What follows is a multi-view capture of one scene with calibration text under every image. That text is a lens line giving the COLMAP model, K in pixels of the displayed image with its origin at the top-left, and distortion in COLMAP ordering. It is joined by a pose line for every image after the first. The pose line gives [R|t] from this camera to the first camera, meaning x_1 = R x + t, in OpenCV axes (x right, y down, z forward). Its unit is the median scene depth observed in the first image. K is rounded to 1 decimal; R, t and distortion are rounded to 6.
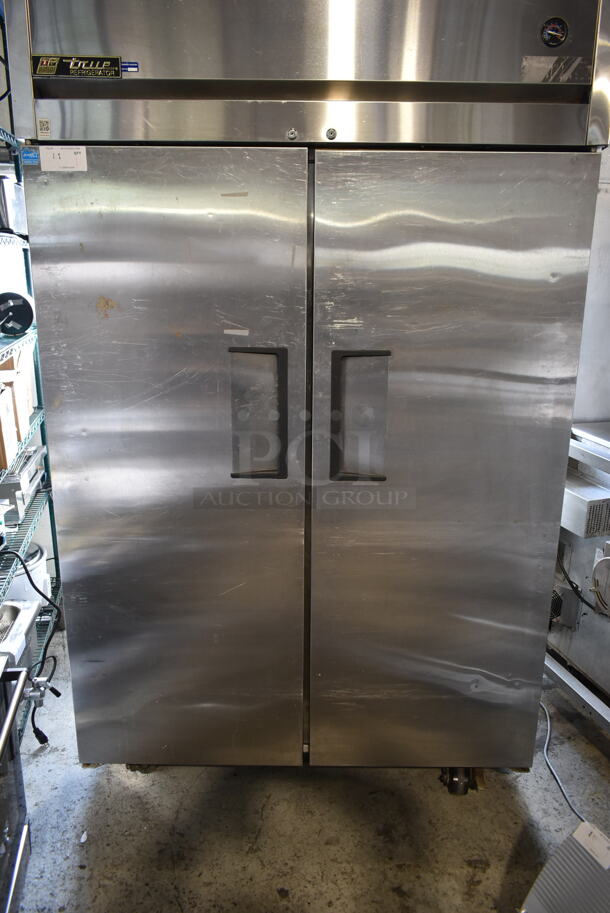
lens RADIAL K [[708.6, 0, 301.0], [0, 708.6, 478.0], [0, 0, 1]] dist [-0.023533, 0.007865]
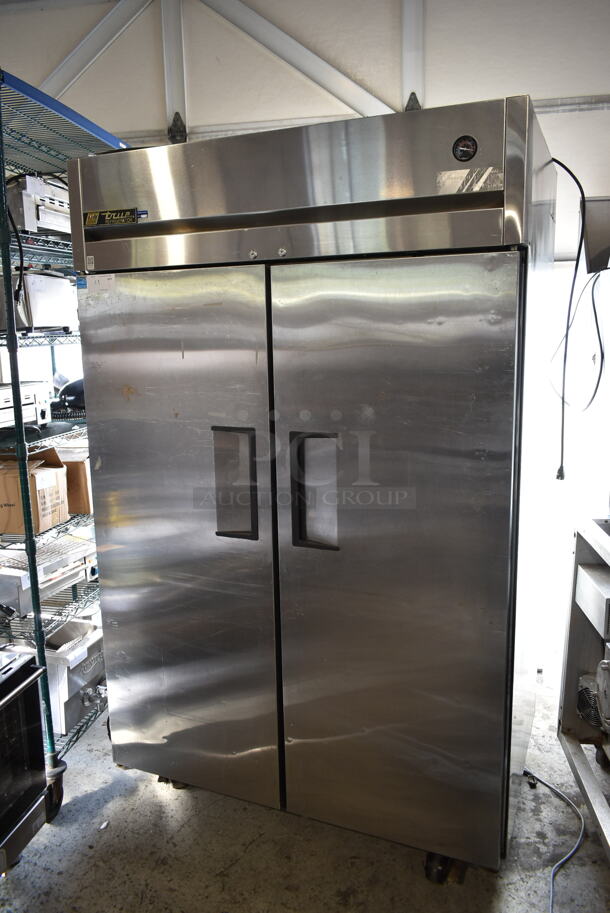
lens RADIAL K [[708.6, 0, 298.7], [0, 708.6, 480.1], [0, 0, 1]] dist [-0.023533, 0.007865]
pose [[0.915046, 0.059003, -0.399011, 0.565189], [-0.098752, 0.991908, -0.079789, -0.011544], [0.391074, 0.112414, 0.913468, -0.040101]]
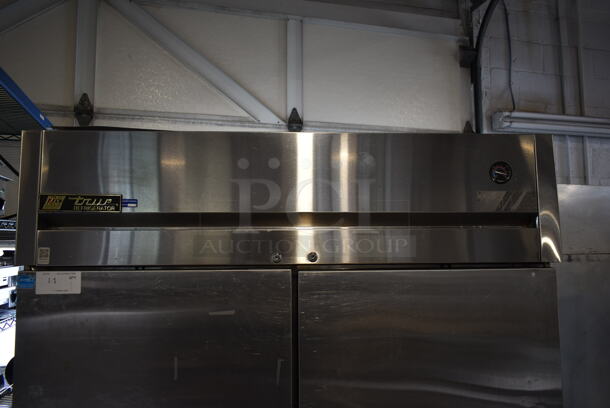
lens RADIAL K [[473.4, 0, 298.9], [0, 473.4, 205.0], [0, 0, 1]] dist [-0.023533, 0.007865]
pose [[0.998693, -0.010386, 0.050051, -0.014927], [0.028669, 0.924456, -0.380209, -0.282100], [-0.042321, 0.381147, 0.923545, 0.292886]]
